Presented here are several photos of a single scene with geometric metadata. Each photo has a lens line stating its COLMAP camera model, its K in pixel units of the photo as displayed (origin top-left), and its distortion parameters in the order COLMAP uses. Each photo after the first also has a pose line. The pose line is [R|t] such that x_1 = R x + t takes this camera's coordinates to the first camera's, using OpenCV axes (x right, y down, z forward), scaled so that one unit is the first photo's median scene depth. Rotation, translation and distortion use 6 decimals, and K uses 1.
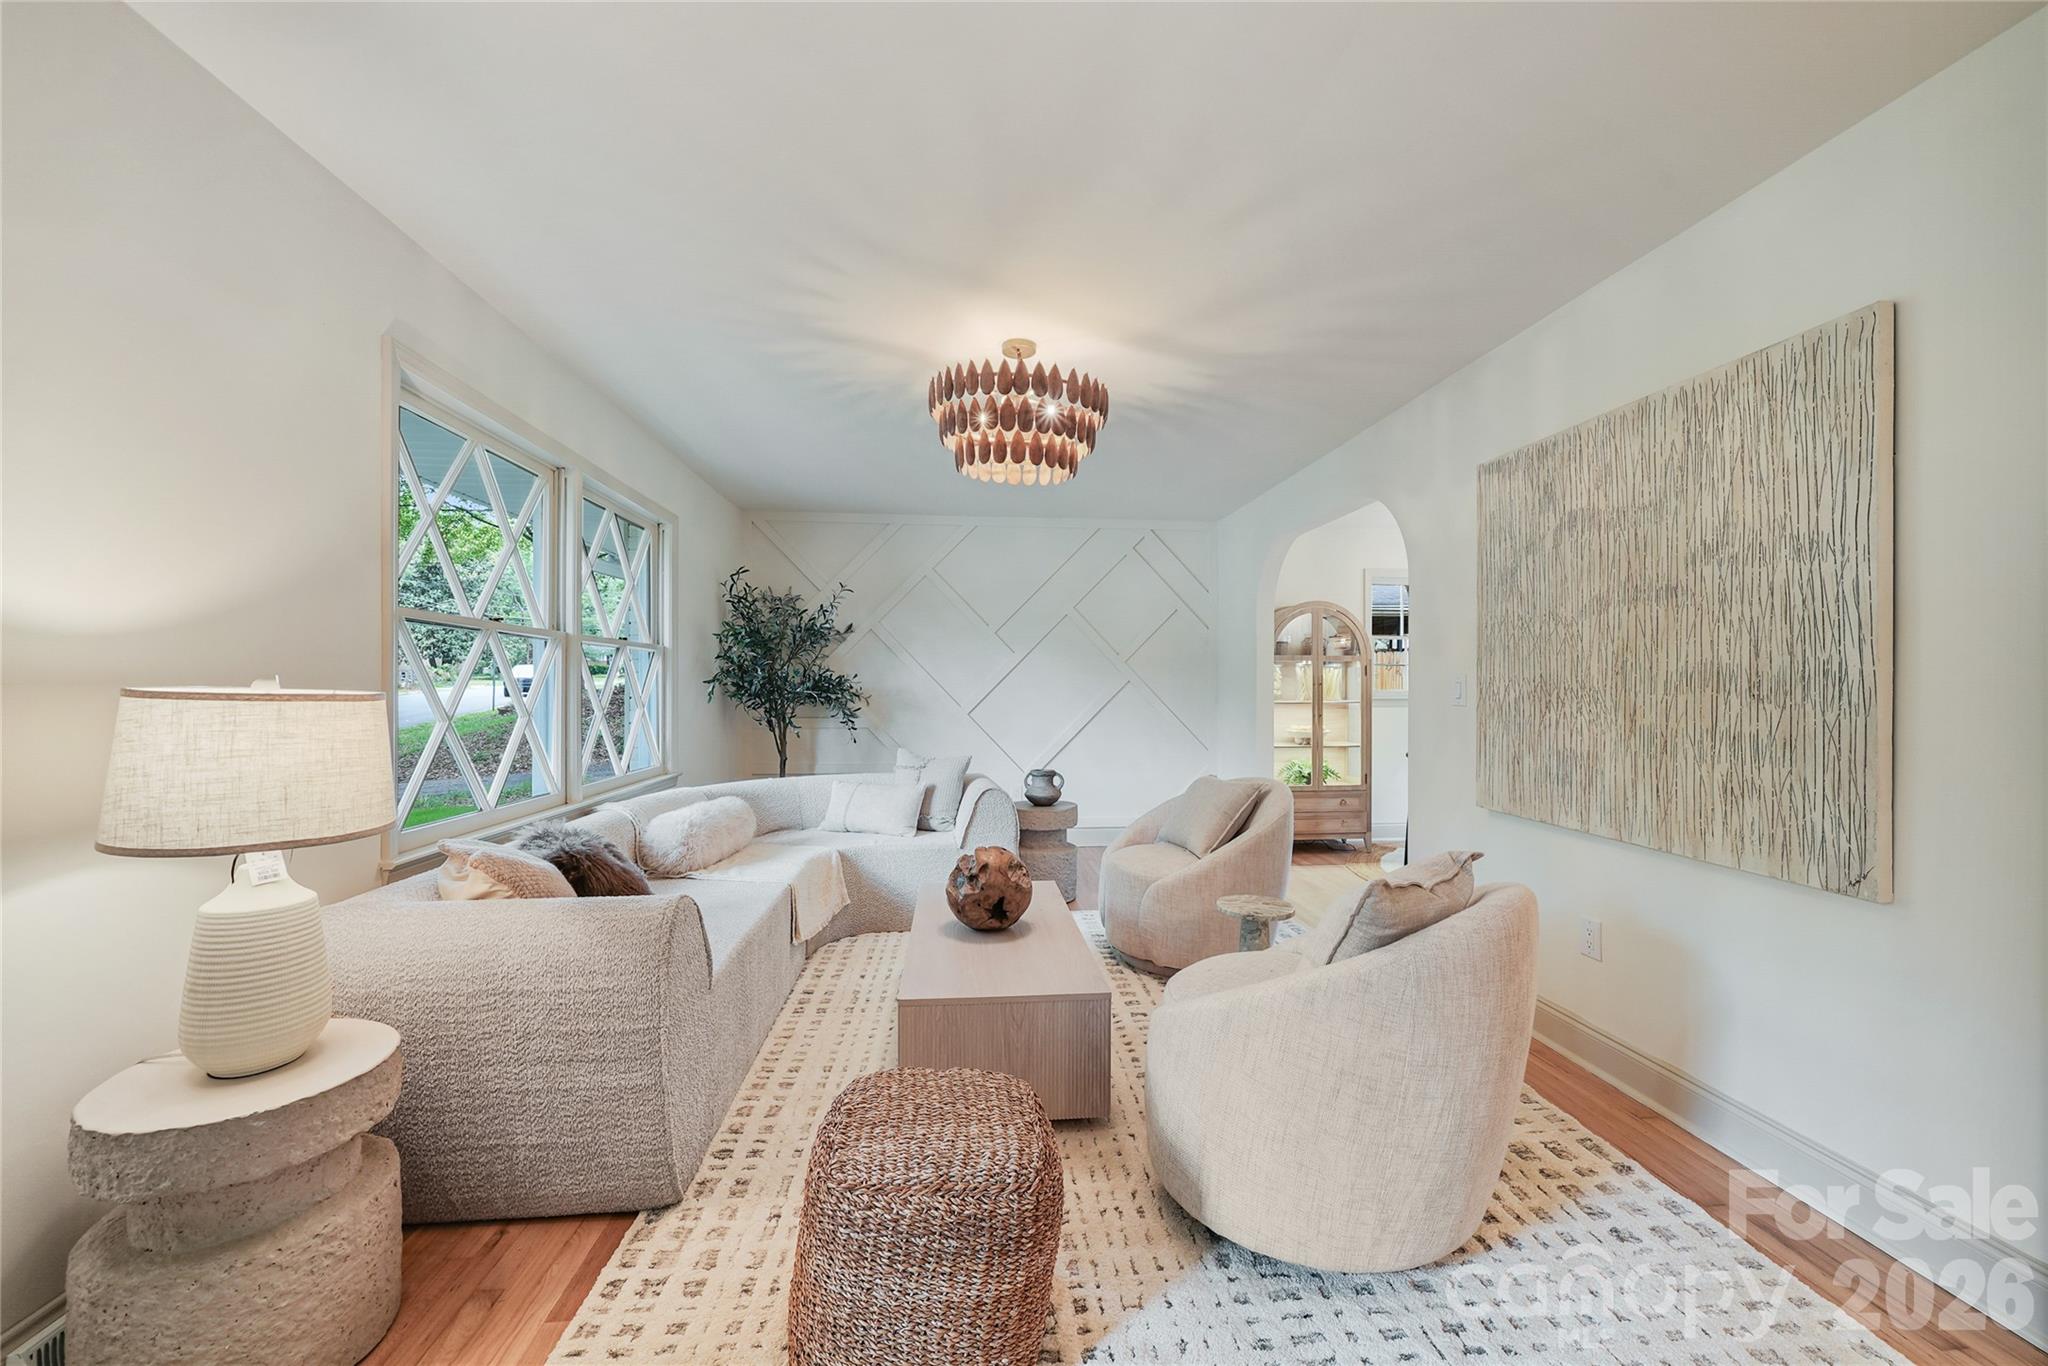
lens RADIAL K [[760.7, 0, 1014.7], [0, 760.7, 684.2], [0, 0, 1]] dist [-0.004671, -0.001395]
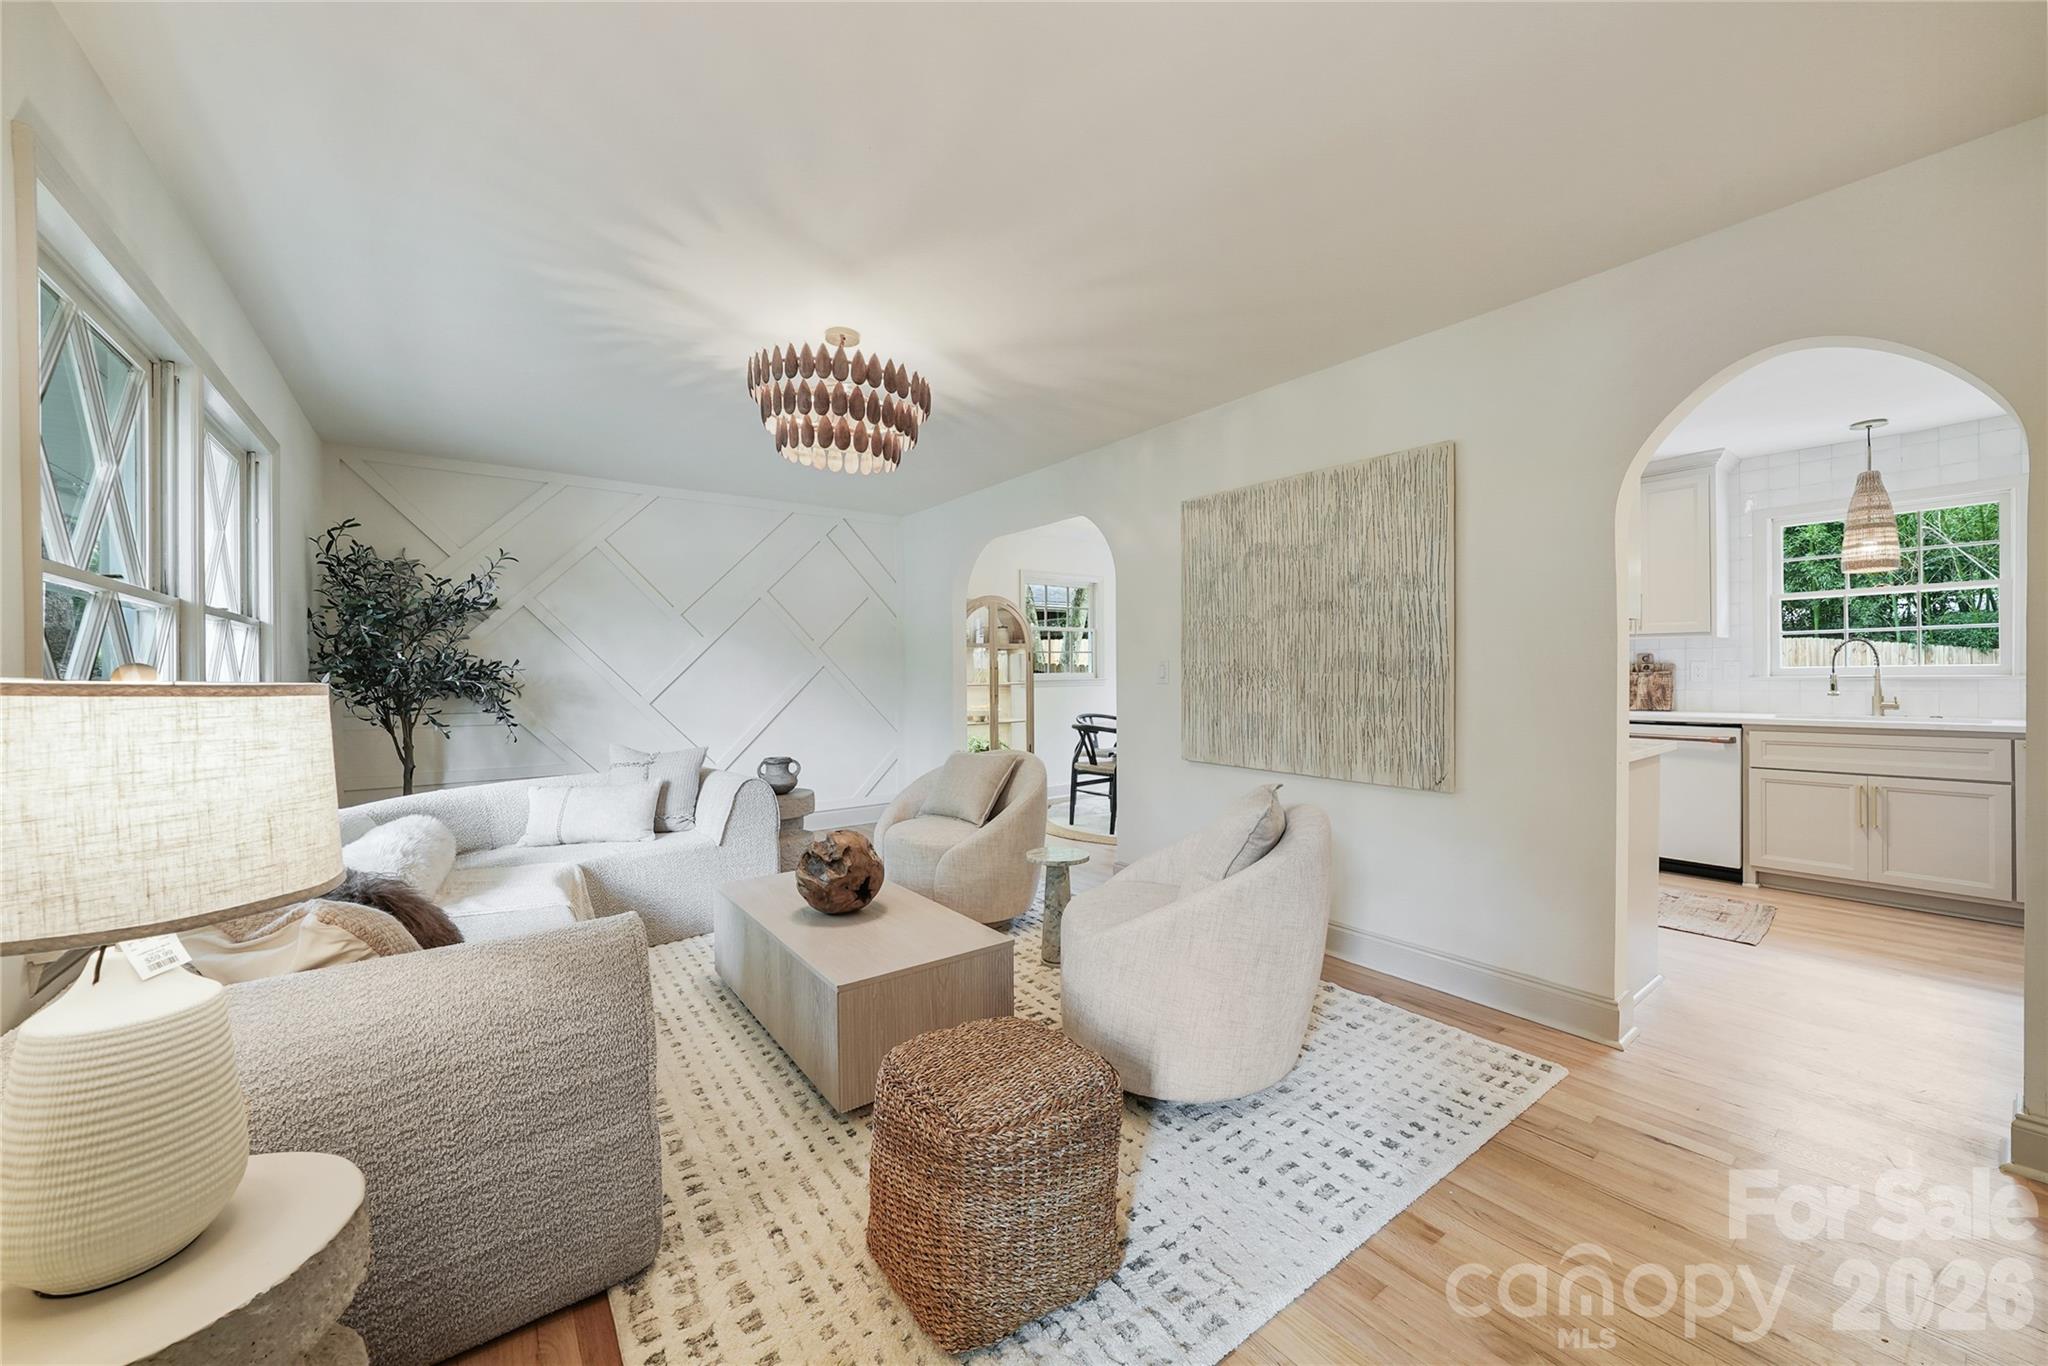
lens RADIAL K [[760.7, 0, 998.8], [0, 760.7, 671.4], [0, 0, 1]] dist [-0.004671, -0.001395]
pose [[0.858167, -0.007923, 0.513310, -0.389885], [0.007292, 0.999968, 0.003244, 0.001292], [-0.513320, 0.000959, 0.858197, 0.031417]]
